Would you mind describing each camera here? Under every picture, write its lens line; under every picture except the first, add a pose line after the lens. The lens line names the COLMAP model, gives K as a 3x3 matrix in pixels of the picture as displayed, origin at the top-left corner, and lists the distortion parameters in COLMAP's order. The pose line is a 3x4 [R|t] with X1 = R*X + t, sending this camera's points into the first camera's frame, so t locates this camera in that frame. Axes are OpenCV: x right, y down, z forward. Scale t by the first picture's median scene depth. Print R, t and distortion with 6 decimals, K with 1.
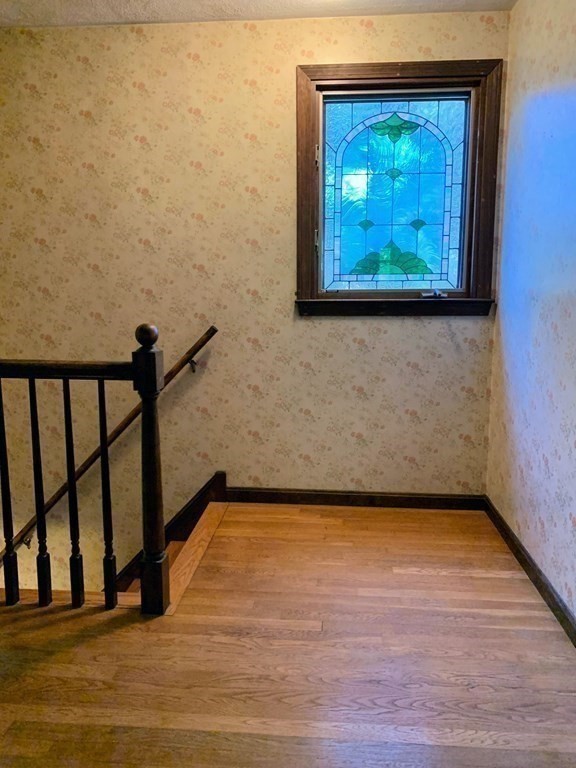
lens RADIAL K [[589.0, 0, 291.0], [0, 589.0, 379.4], [0, 0, 1]] dist [0.056336, -0.046124]
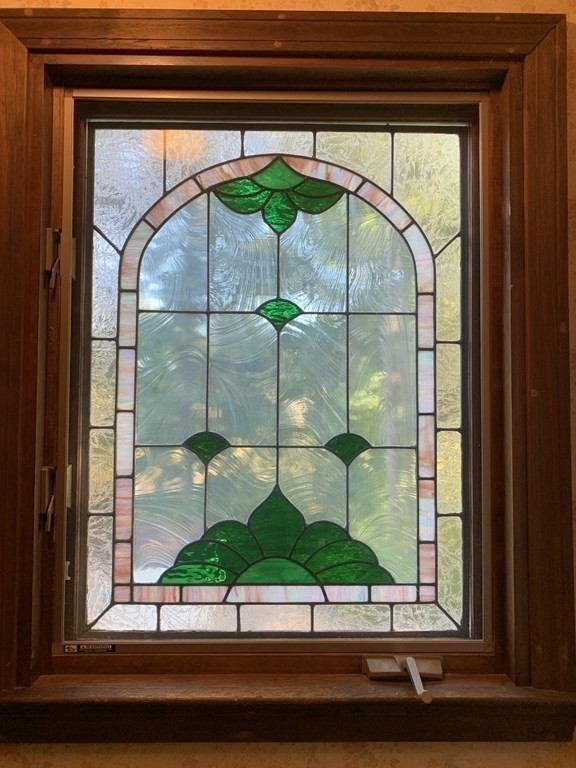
lens RADIAL K [[589.0, 0, 286.6], [0, 589.0, 386.2], [0, 0, 1]] dist [0.056336, -0.046124]
pose [[0.996611, 0.008135, 0.081859, 0.149374], [0.006883, 0.983363, -0.181519, -0.236561], [-0.081974, 0.181467, 0.979974, 0.654511]]
